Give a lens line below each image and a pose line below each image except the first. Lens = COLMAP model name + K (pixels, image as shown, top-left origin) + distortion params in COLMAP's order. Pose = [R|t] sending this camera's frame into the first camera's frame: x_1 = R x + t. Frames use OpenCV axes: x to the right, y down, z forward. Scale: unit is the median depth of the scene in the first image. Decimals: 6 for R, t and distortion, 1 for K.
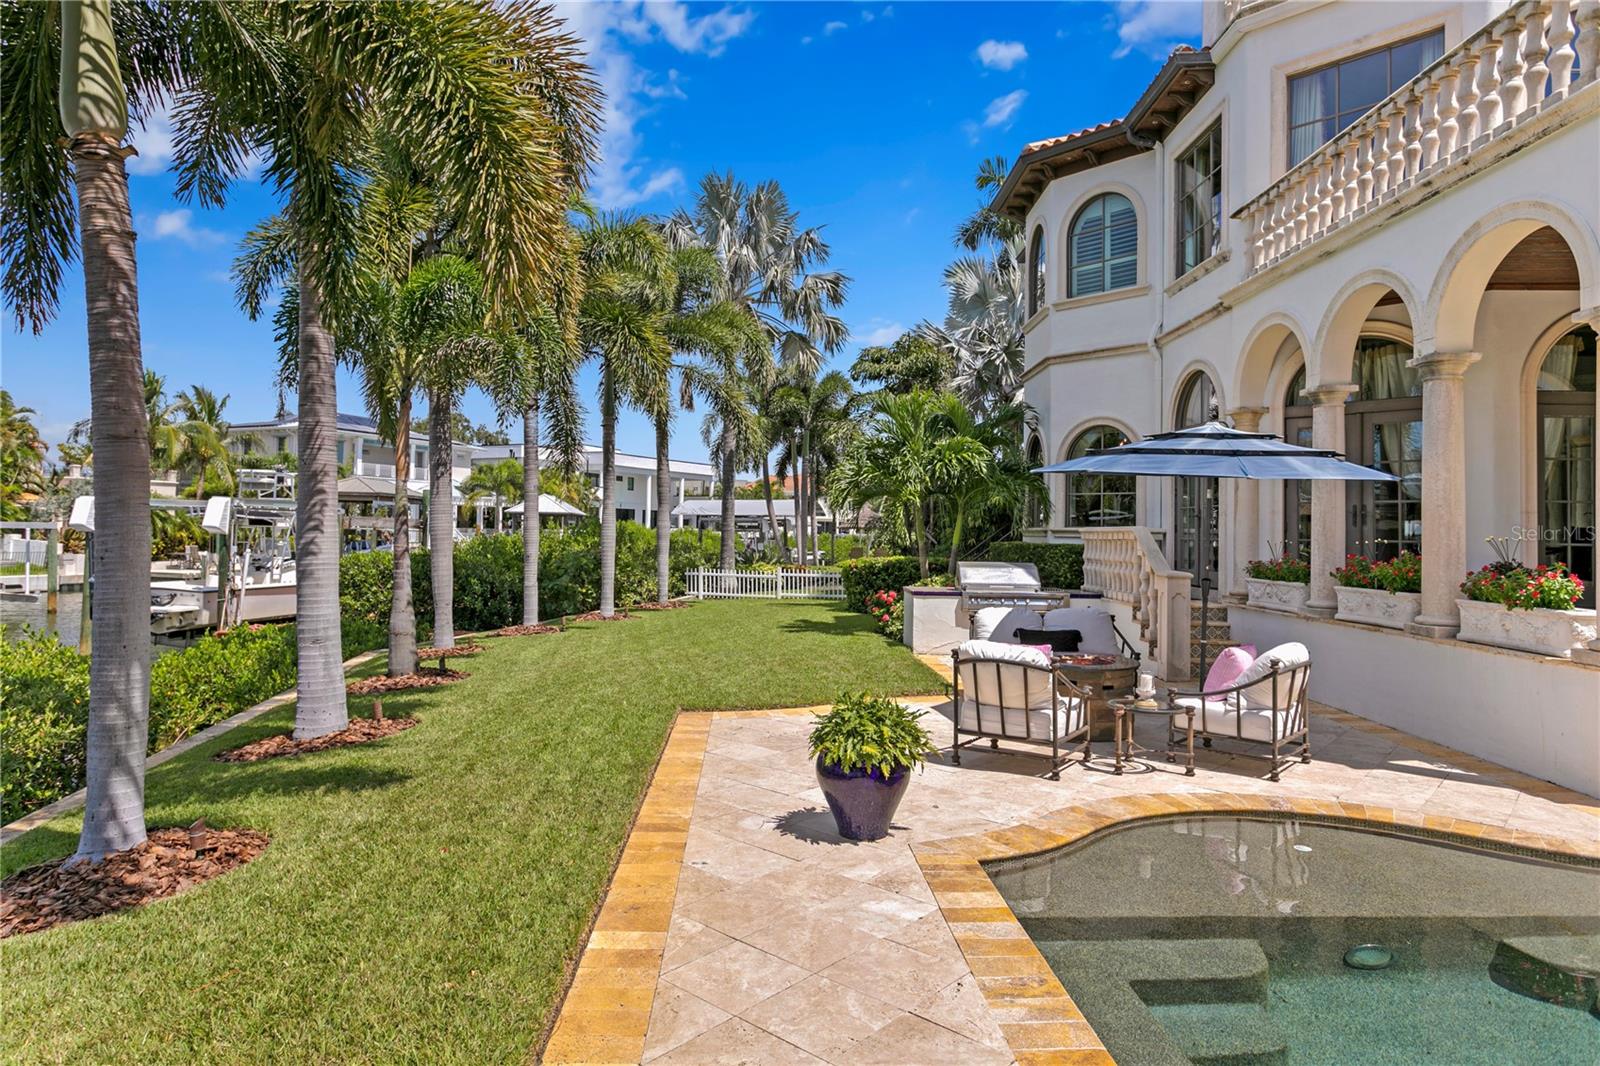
lens RADIAL K [[953.3, 0, 796.4], [0, 953.3, 528.4], [0, 0, 1]] dist [-0.000806, 0.001647]
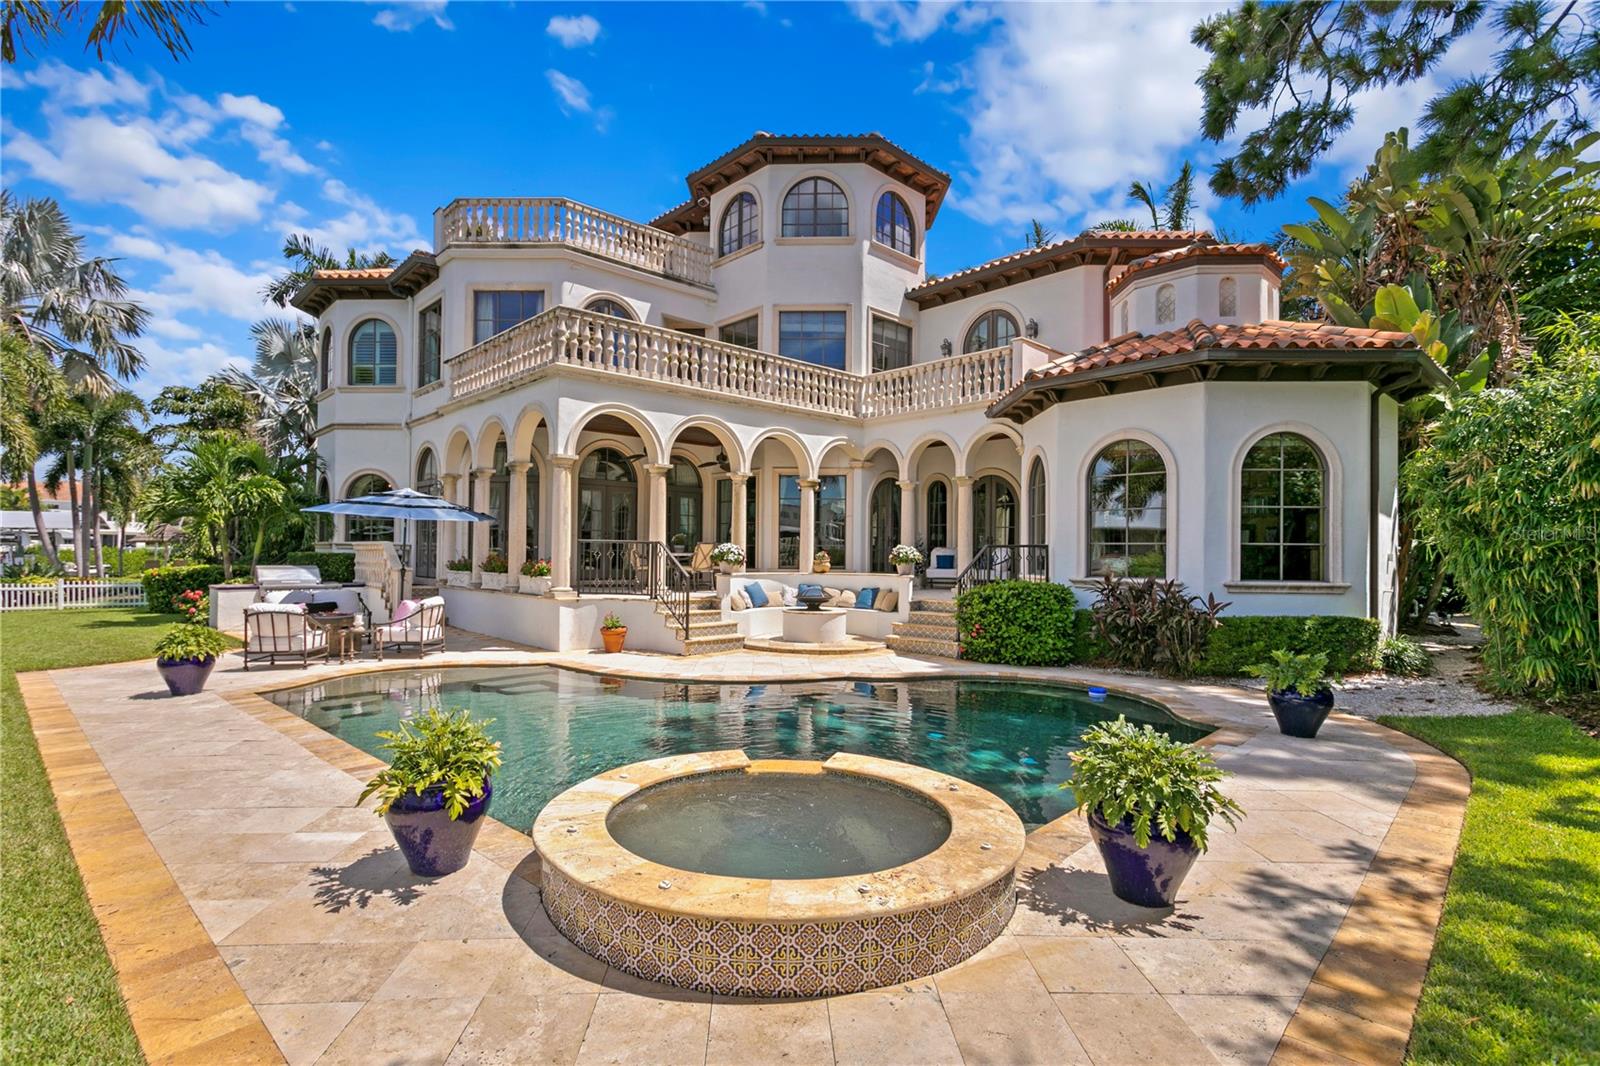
lens RADIAL K [[774.1, 0, 774.9], [0, 774.1, 538.9], [0, 0, 1]] dist [0.006673, -0.001452]
pose [[0.736221, 0.002503, 0.676737, -0.037497], [-0.000431, 0.999995, -0.003230, -0.001592], [-0.676742, 0.002086, 0.736218, -0.312546]]
